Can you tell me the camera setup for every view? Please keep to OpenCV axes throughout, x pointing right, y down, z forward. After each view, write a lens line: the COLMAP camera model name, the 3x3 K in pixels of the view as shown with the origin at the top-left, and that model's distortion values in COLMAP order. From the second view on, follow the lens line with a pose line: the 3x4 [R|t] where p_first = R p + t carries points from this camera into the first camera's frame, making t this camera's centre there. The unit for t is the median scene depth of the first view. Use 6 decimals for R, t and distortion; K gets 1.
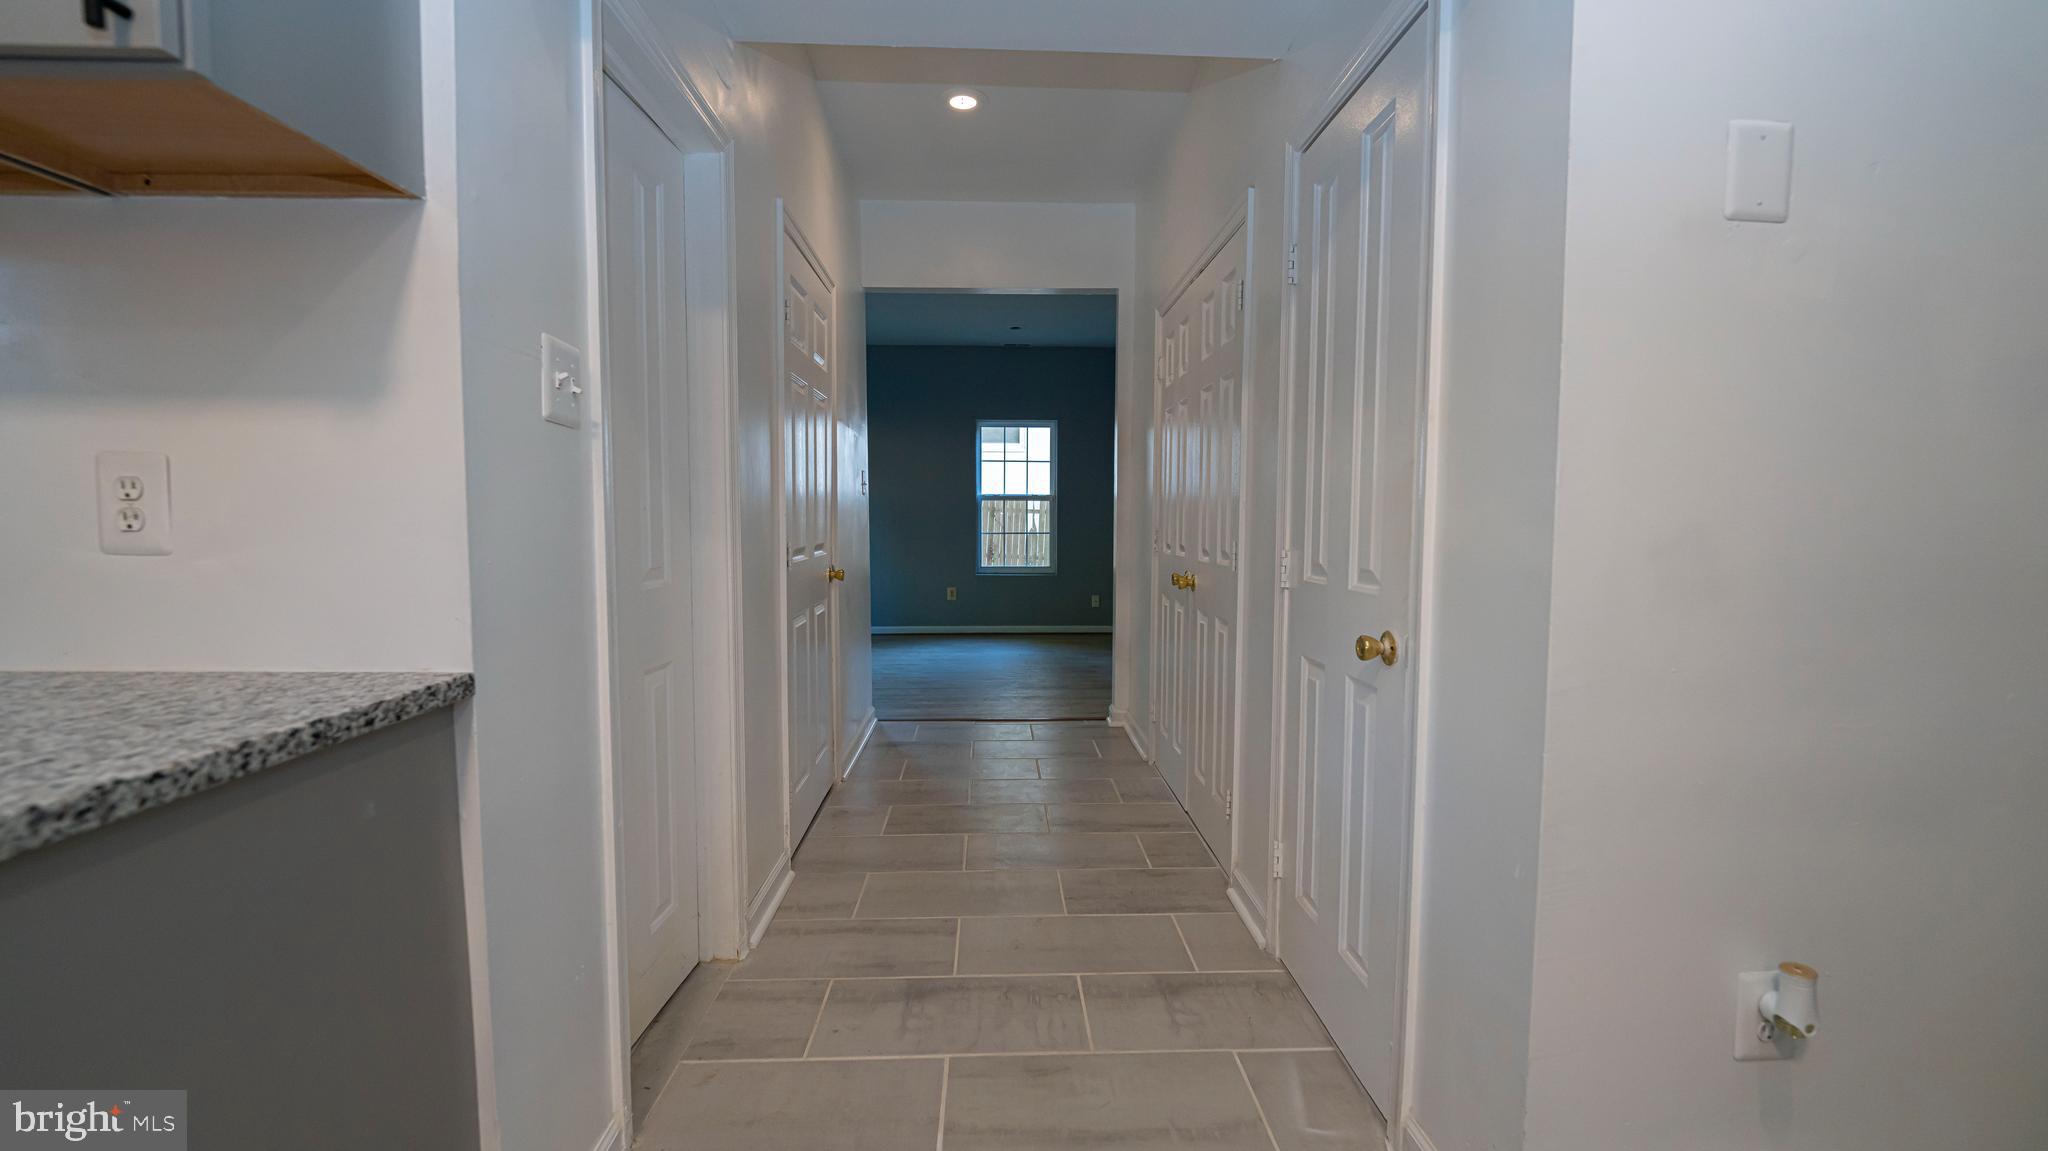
lens RADIAL K [[829.7, 0, 1028.4], [0, 829.7, 572.0], [0, 0, 1]] dist [-0.003876, -0.005488]
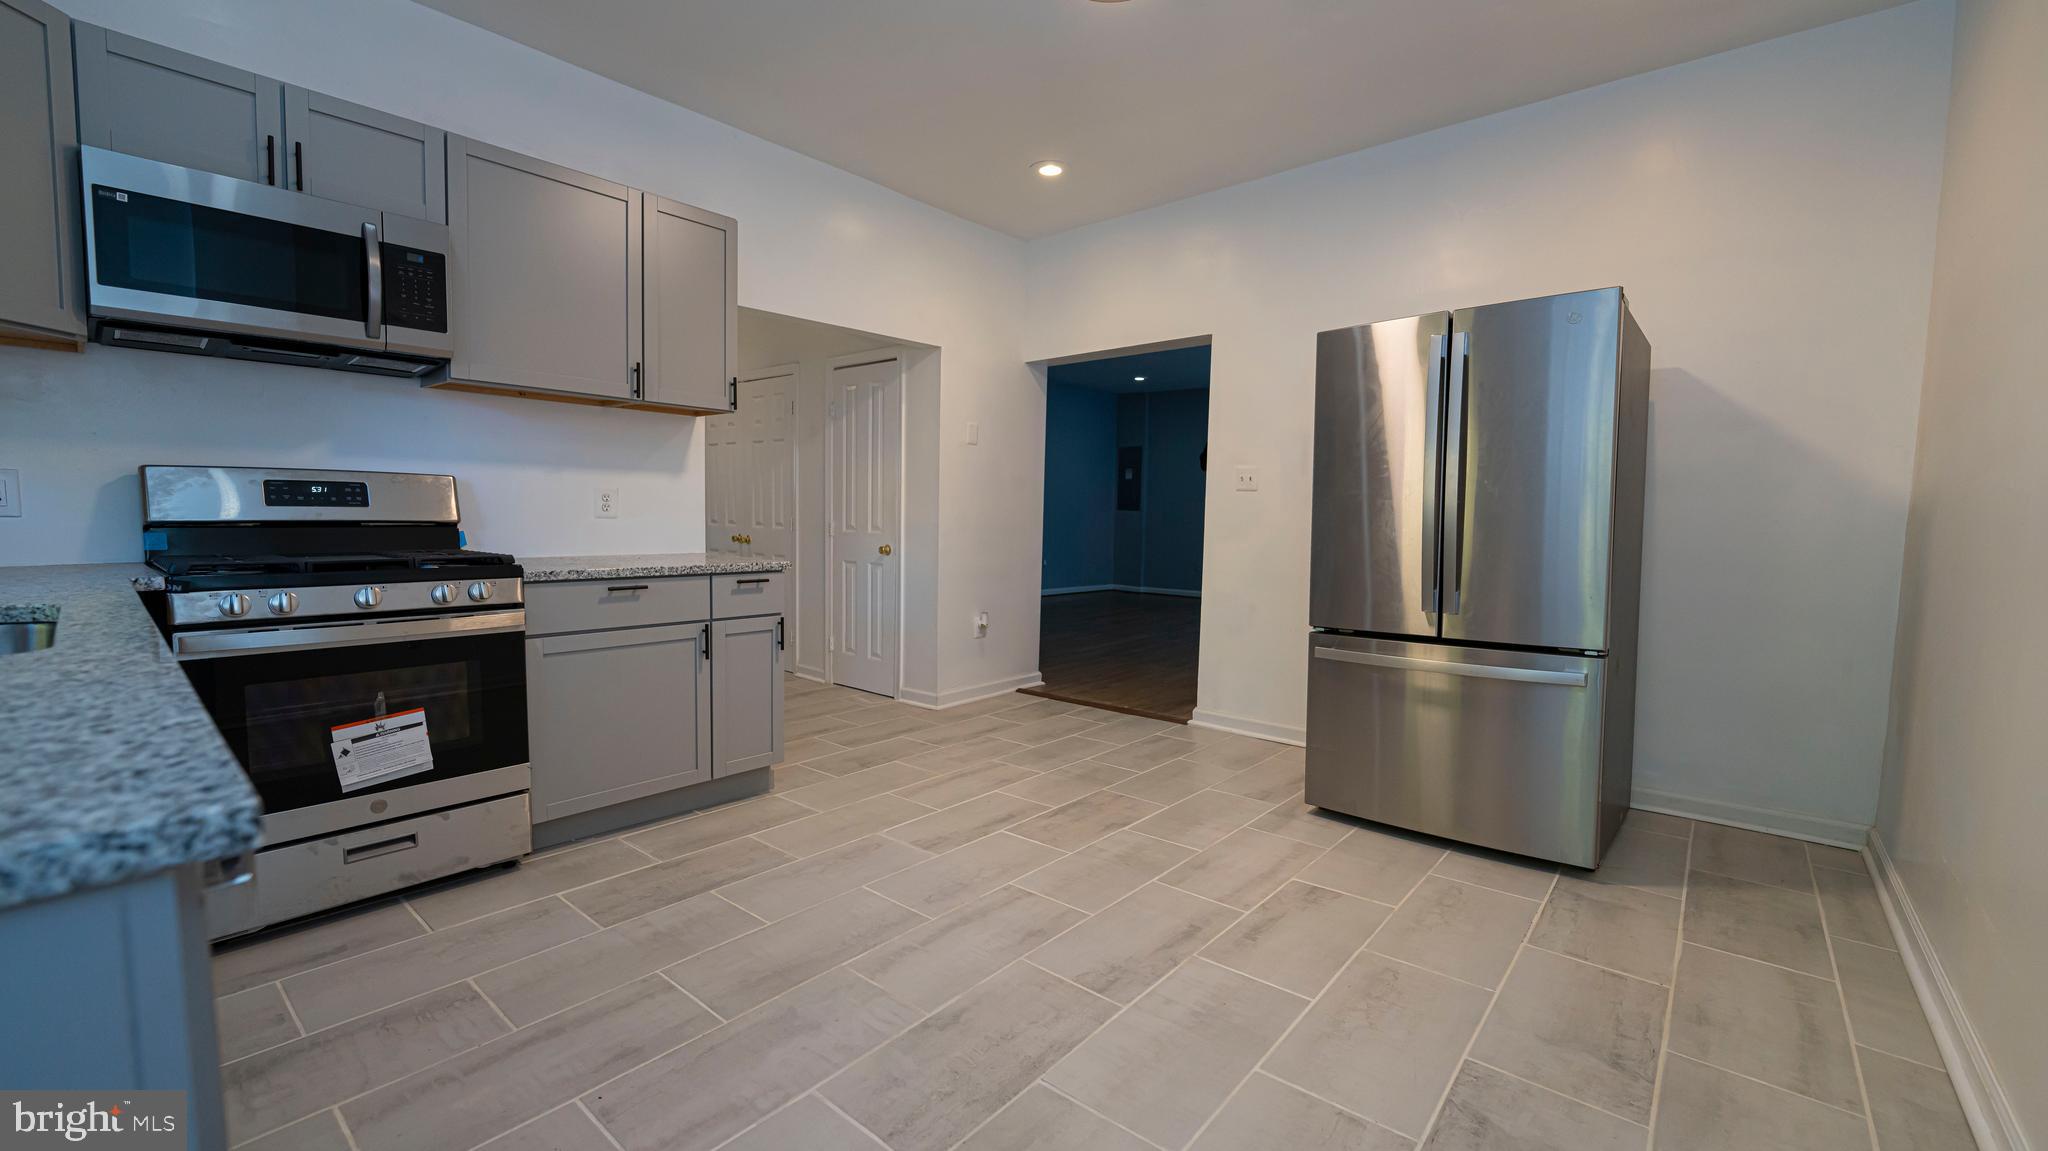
lens RADIAL K [[829.7, 0, 1028.4], [0, 829.7, 572.0], [0, 0, 1]] dist [-0.003876, -0.005488]
pose [[0.674941, -0.046599, 0.736399, -1.582977], [0.031574, 0.998914, 0.034273, 0.085548], [-0.737196, 0.000119, 0.675679, -1.589708]]
